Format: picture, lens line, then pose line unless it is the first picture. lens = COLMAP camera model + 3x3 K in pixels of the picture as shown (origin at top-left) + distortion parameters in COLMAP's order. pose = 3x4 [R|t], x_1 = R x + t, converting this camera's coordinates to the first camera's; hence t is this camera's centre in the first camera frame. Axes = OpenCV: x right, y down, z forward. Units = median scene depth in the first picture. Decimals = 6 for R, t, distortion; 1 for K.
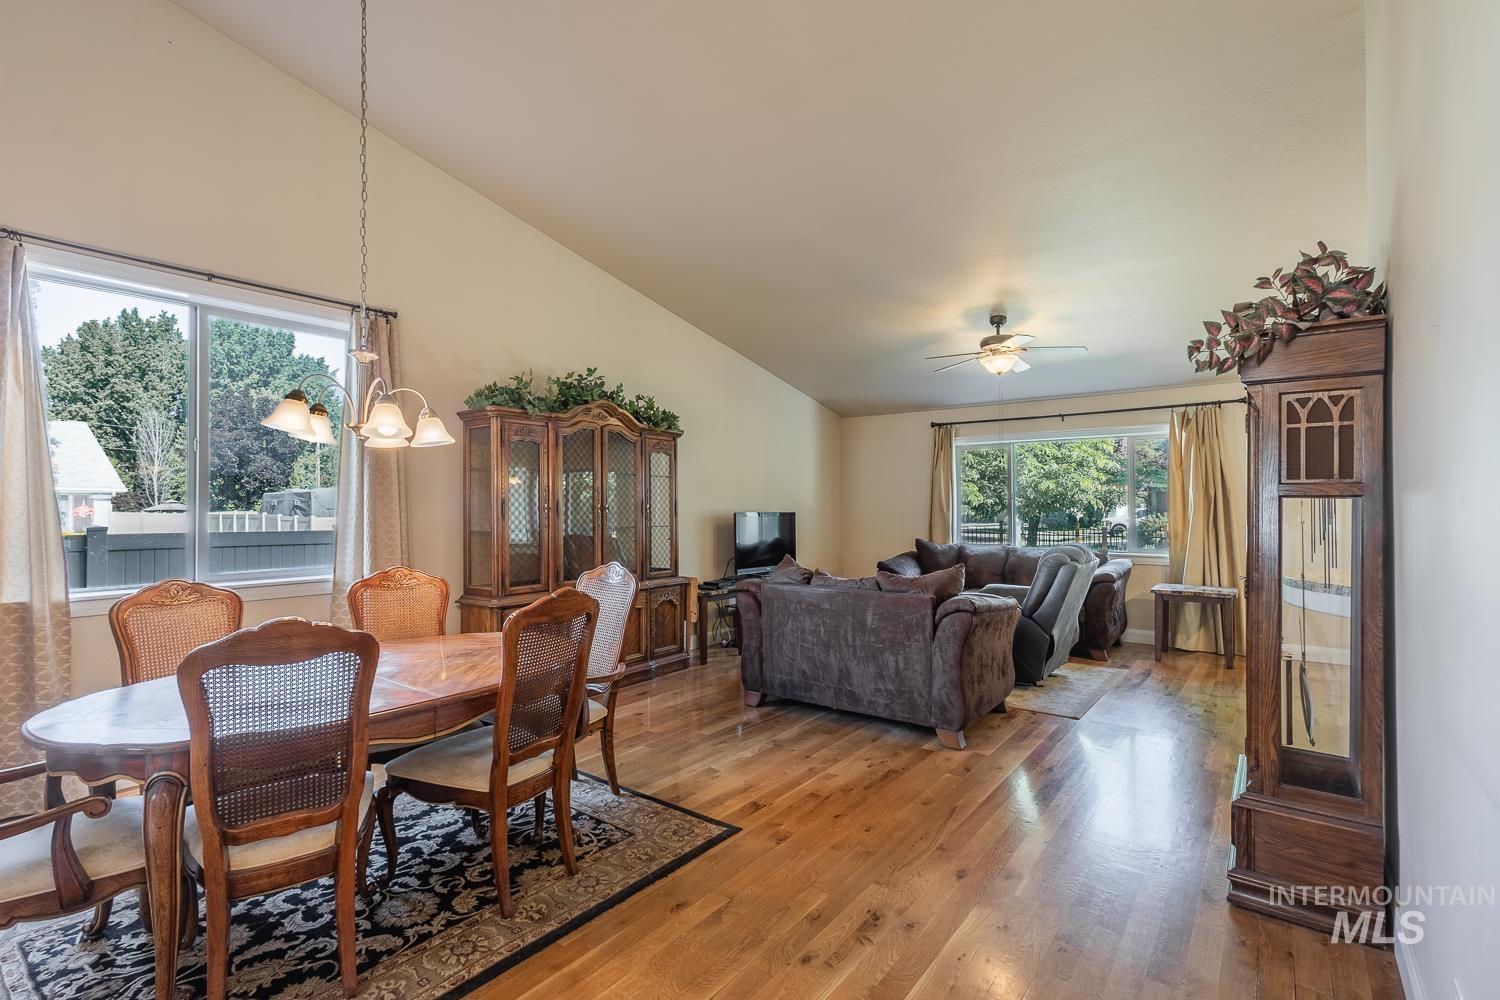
lens RADIAL K [[690.3, 0, 750.0], [0, 690.3, 500.0], [0, 0, 1]] dist [0.006322, -0.001472]
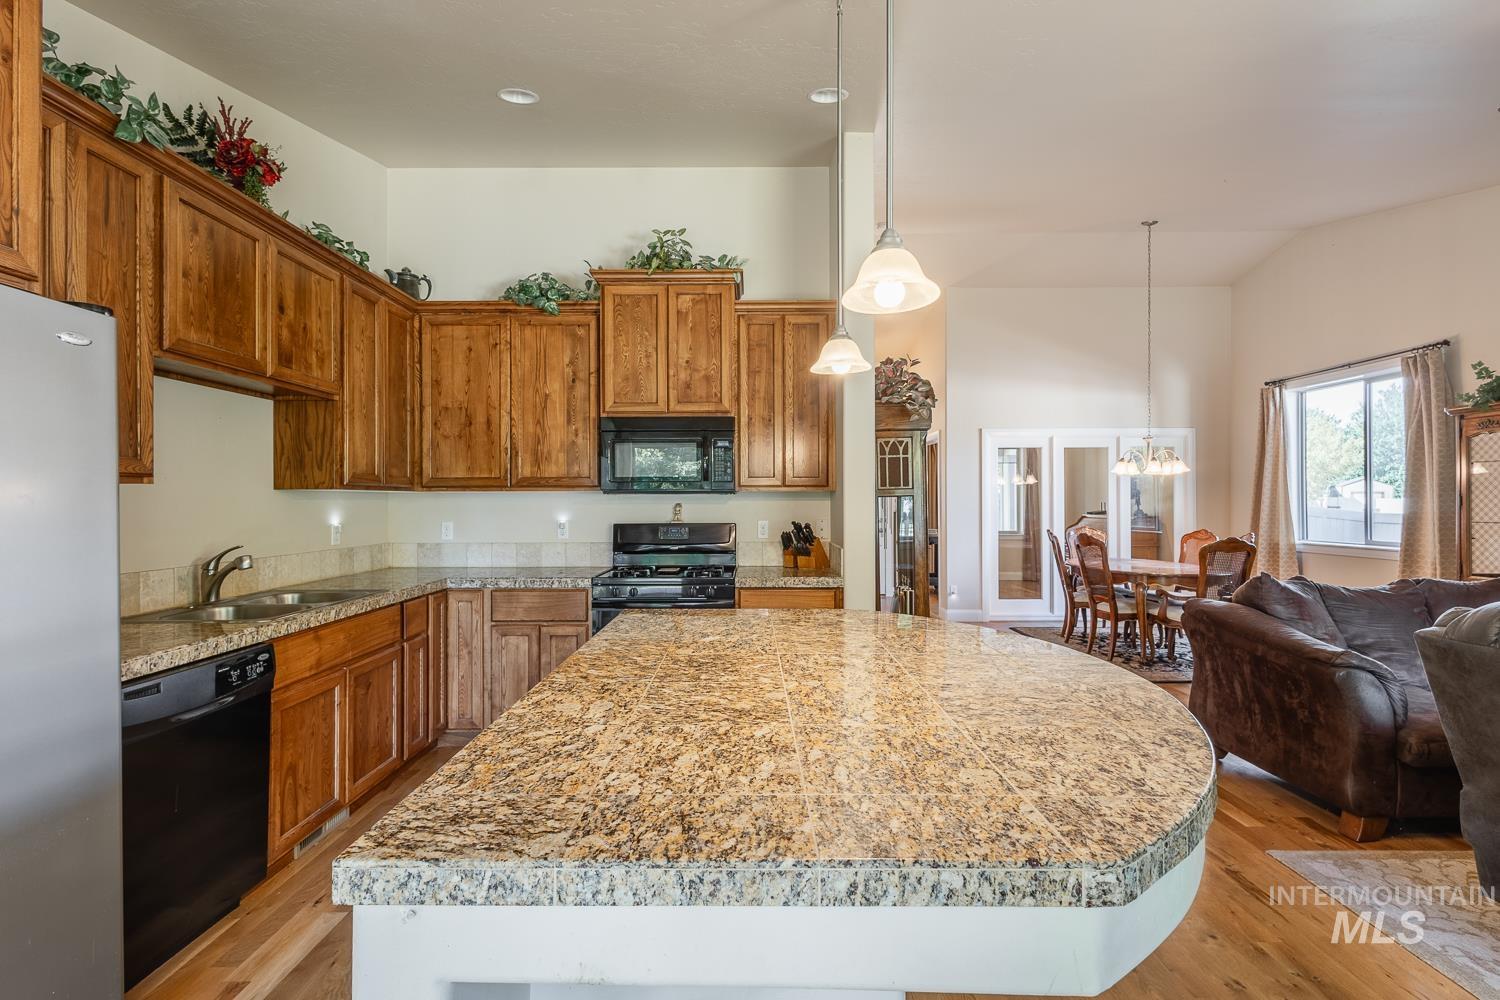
lens RADIAL K [[696.0, 0, 750.0], [0, 696.0, 500.0], [0, 0, 1]] dist [0.008051, -0.000394]
pose [[-0.792732, 0.002759, -0.609564, 1.311319], [0.011179, 0.999887, -0.010012, 0.010344], [0.609467, -0.014752, -0.792674, 1.325149]]
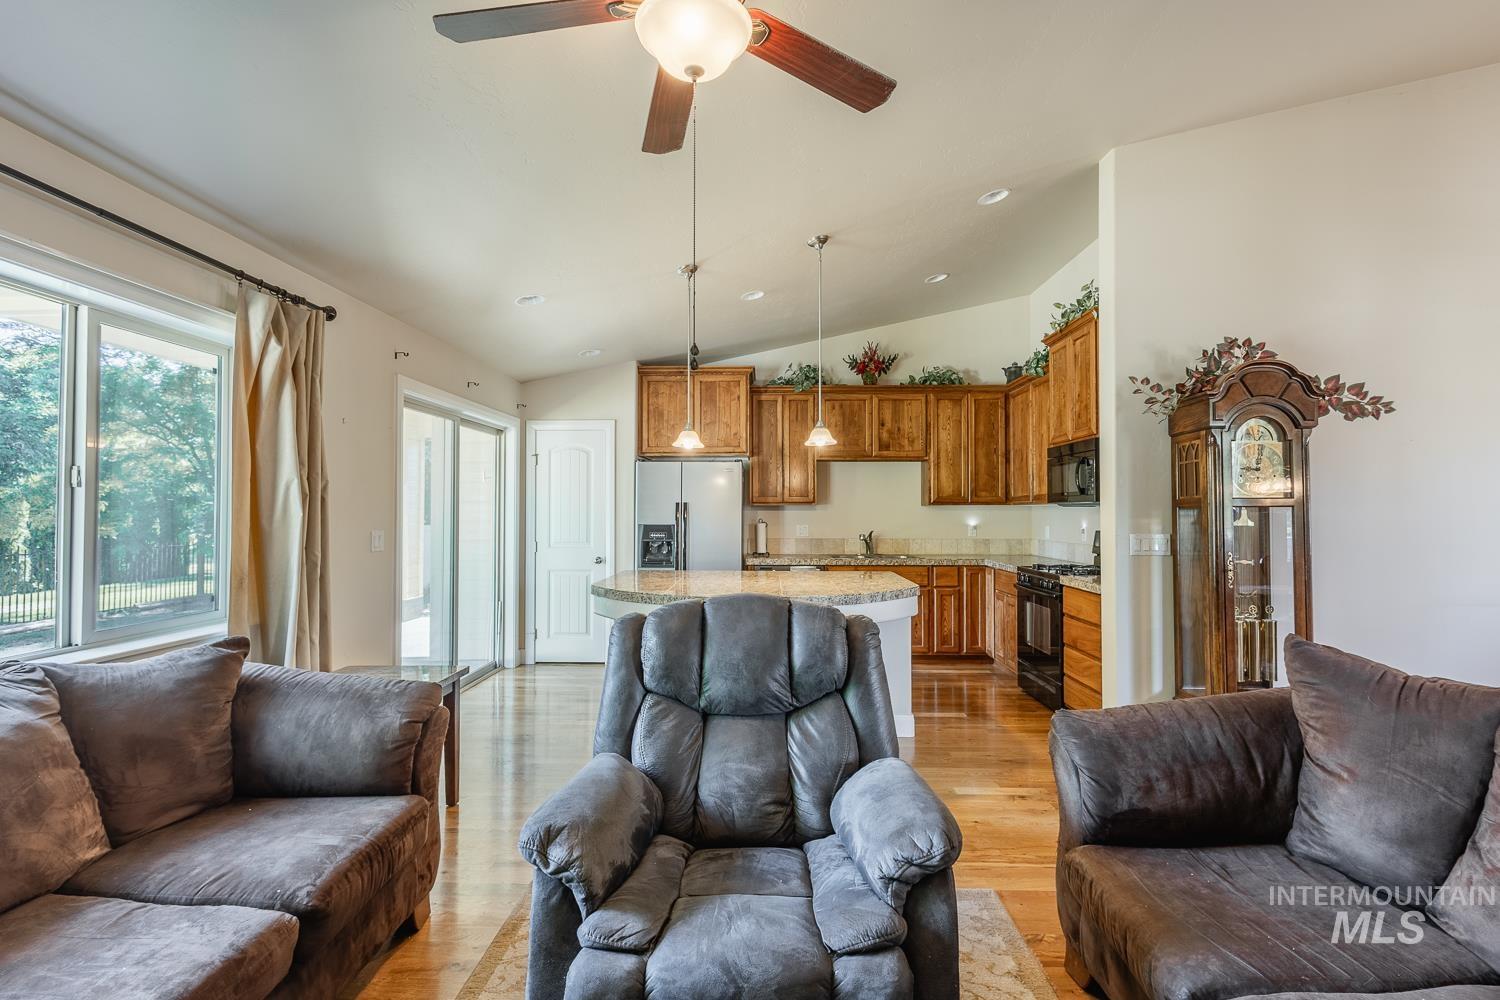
lens RADIAL K [[688.2, 0, 745.9], [0, 688.2, 501.5], [0, 0, 1]] dist [-0.000673, -0.001154]
pose [[-0.583331, 0.014065, 0.812113, 0.148922], [-0.008750, 0.999683, -0.023599, 0.016058], [-0.812188, -0.020872, -0.583023, 1.630536]]
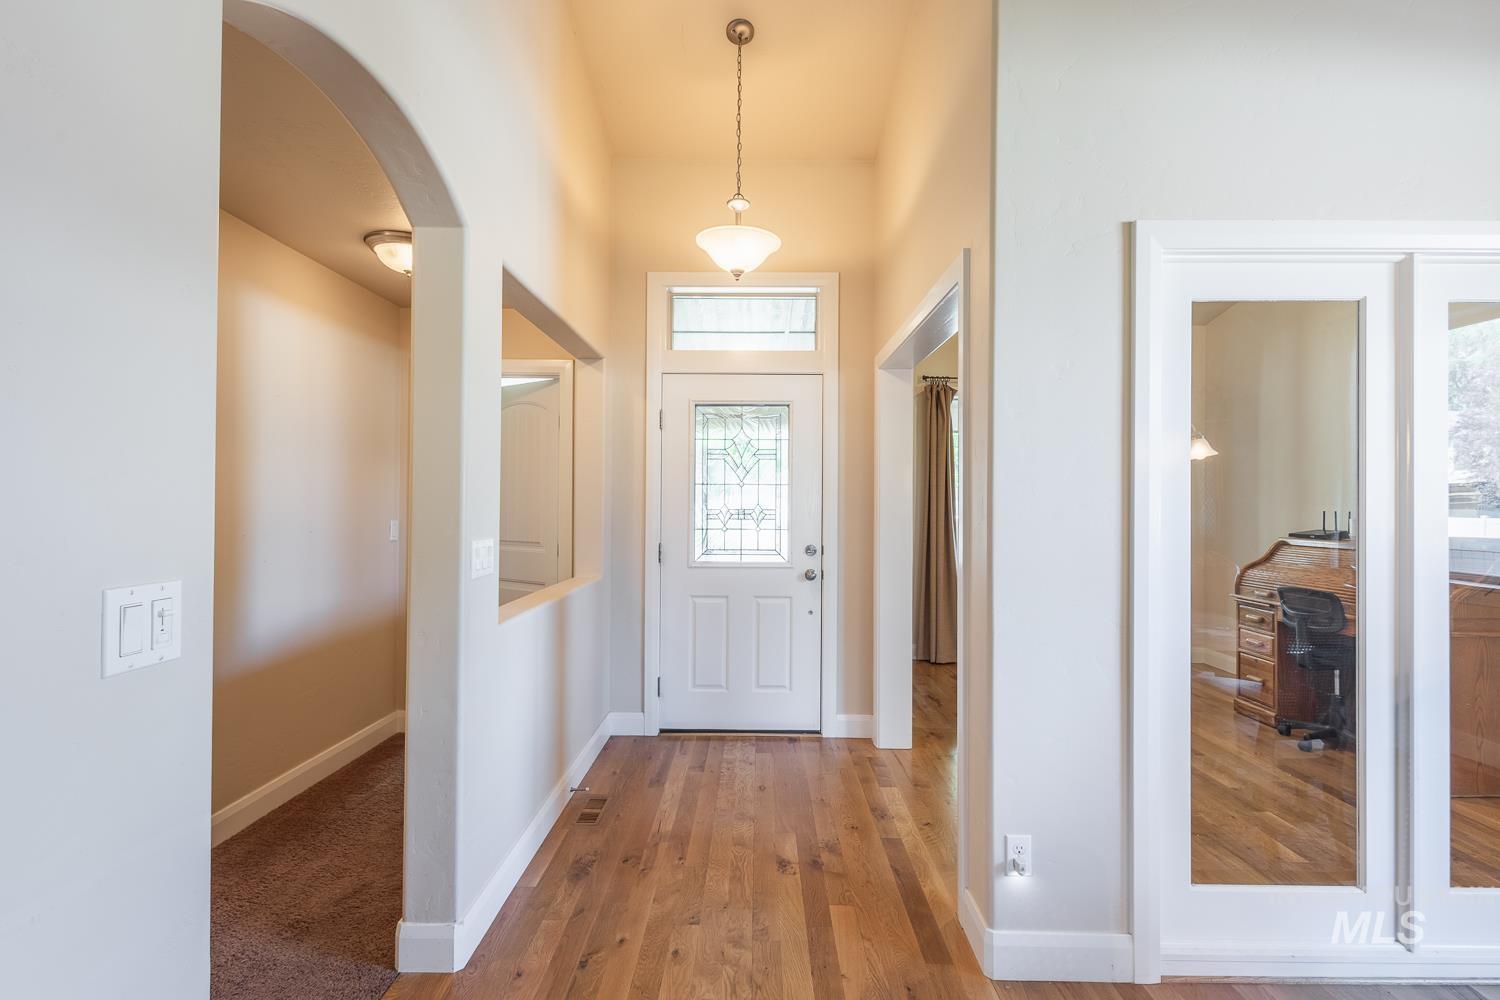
lens RADIAL K [[688.2, 0, 745.9], [0, 688.2, 501.5], [0, 0, 1]] dist [-0.000673, -0.001154]
pose [[-0.802580, -0.005724, -0.596518, 0.129470], [0.000420, 0.999948, -0.010160, 0.004895], [0.596545, -0.008405, -0.802536, 0.408485]]
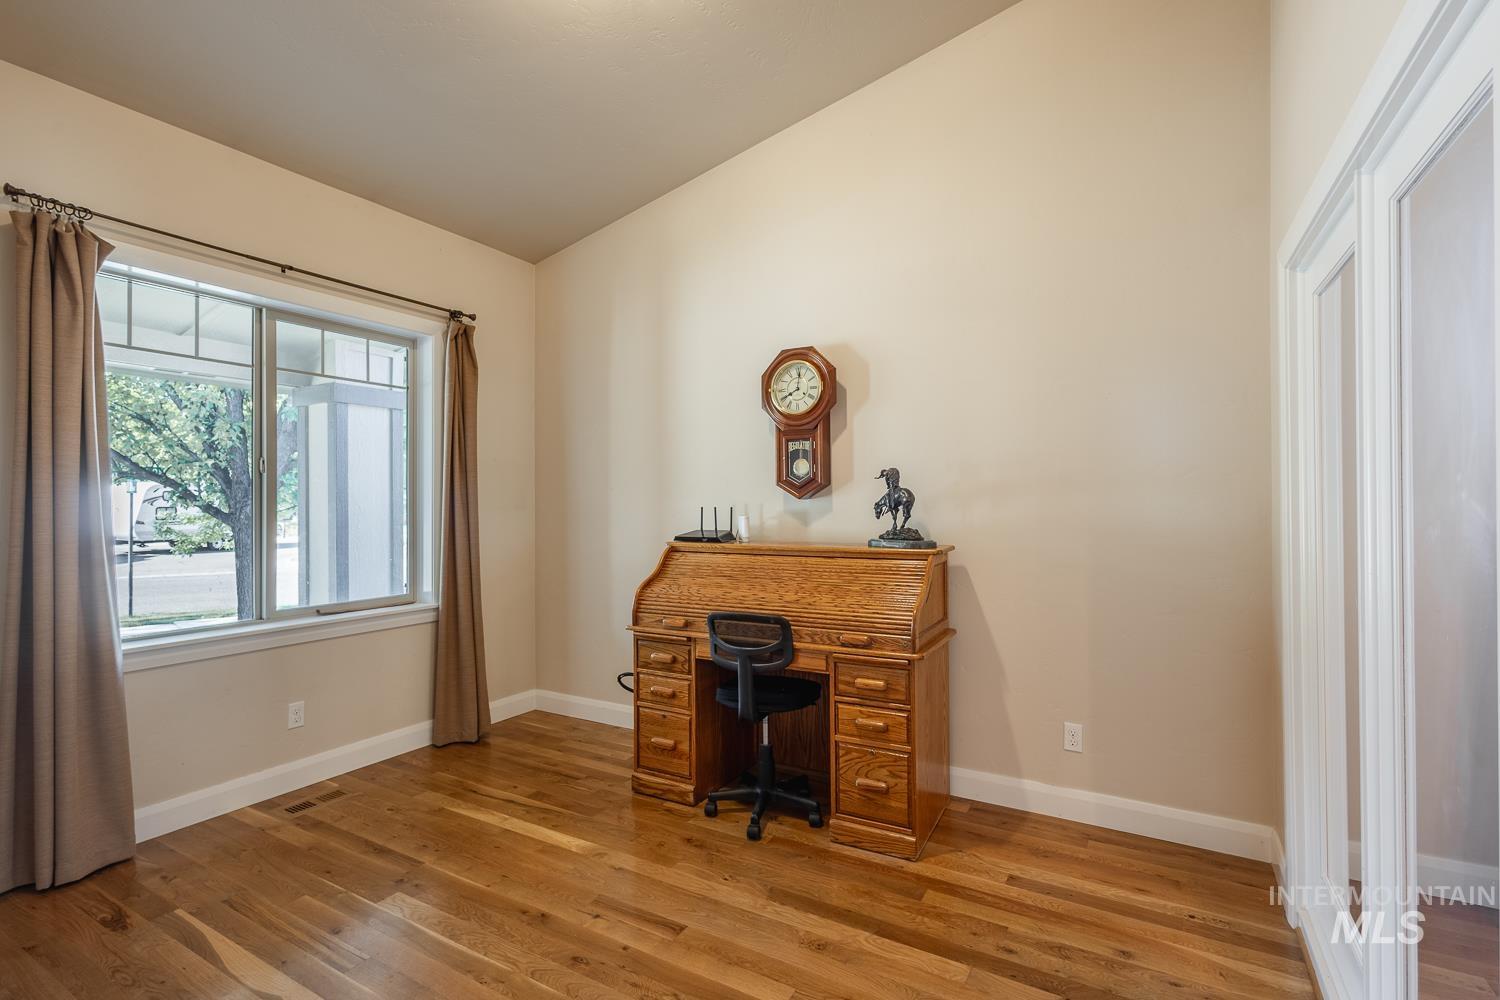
lens RADIAL K [[688.2, 0, 745.9], [0, 688.2, 501.5], [0, 0, 1]] dist [-0.000673, -0.001154]
pose [[0.127404, -0.005188, -0.991837, -0.384623], [0.015099, 0.999881, -0.003291, 0.006616], [0.991736, -0.014556, 0.127467, 0.009402]]
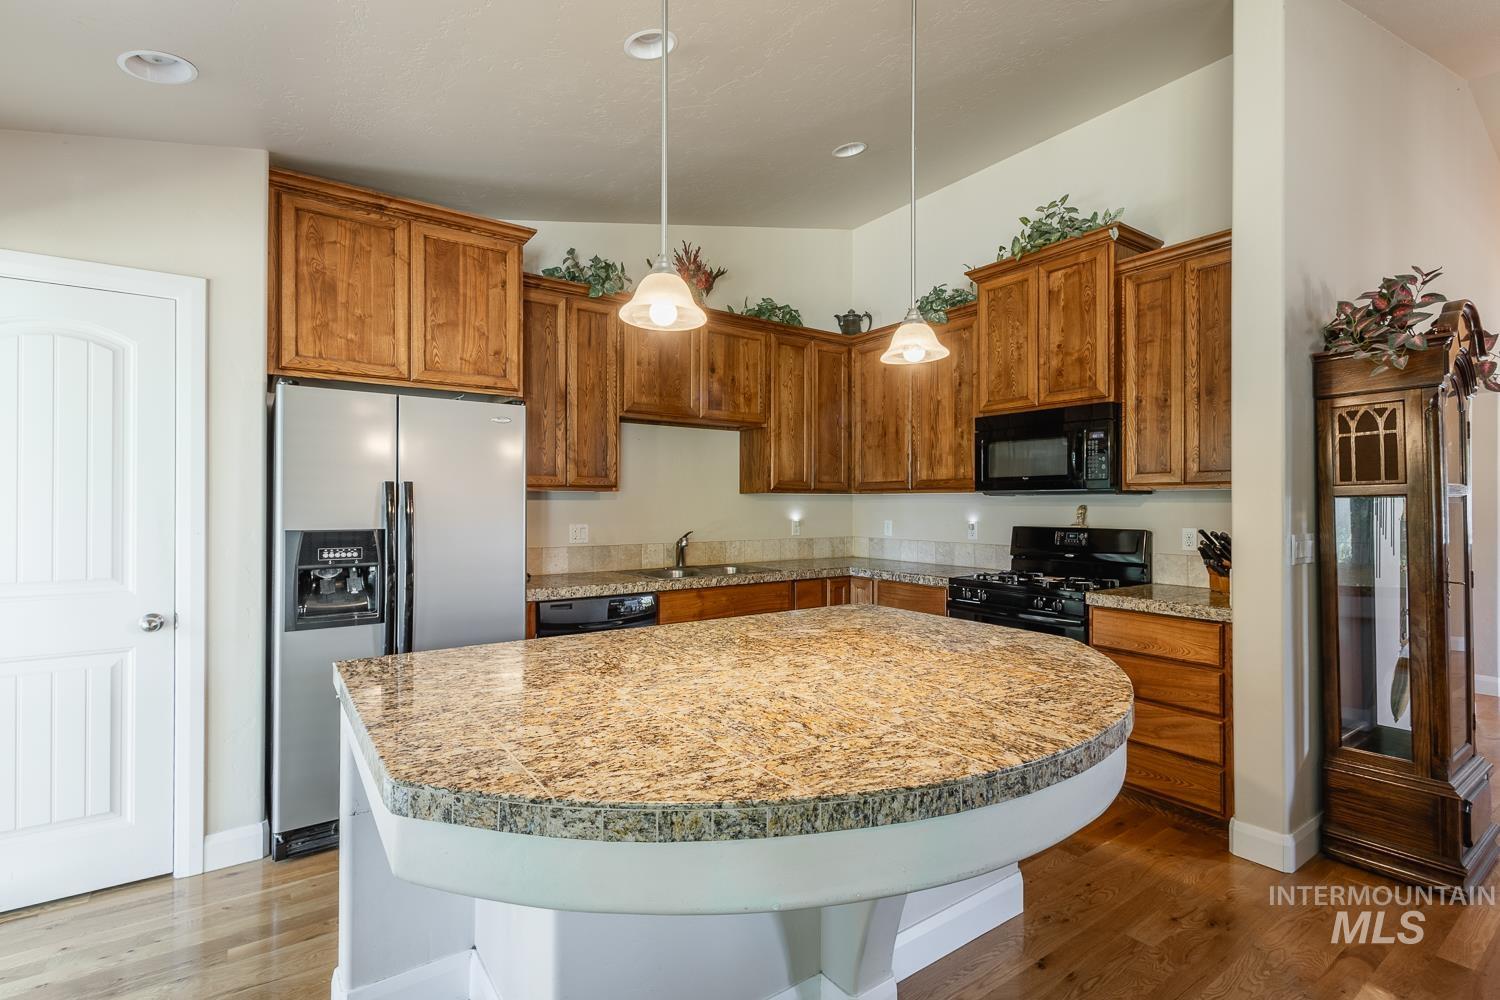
lens RADIAL K [[696.0, 0, 750.0], [0, 696.0, 500.0], [0, 0, 1]] dist [0.008051, -0.000394]
pose [[-0.955728, 0.002129, 0.294242, 0.887688], [-0.002939, 0.999855, -0.016781, 0.013594], [-0.294235, -0.016903, -0.955583, 1.443994]]
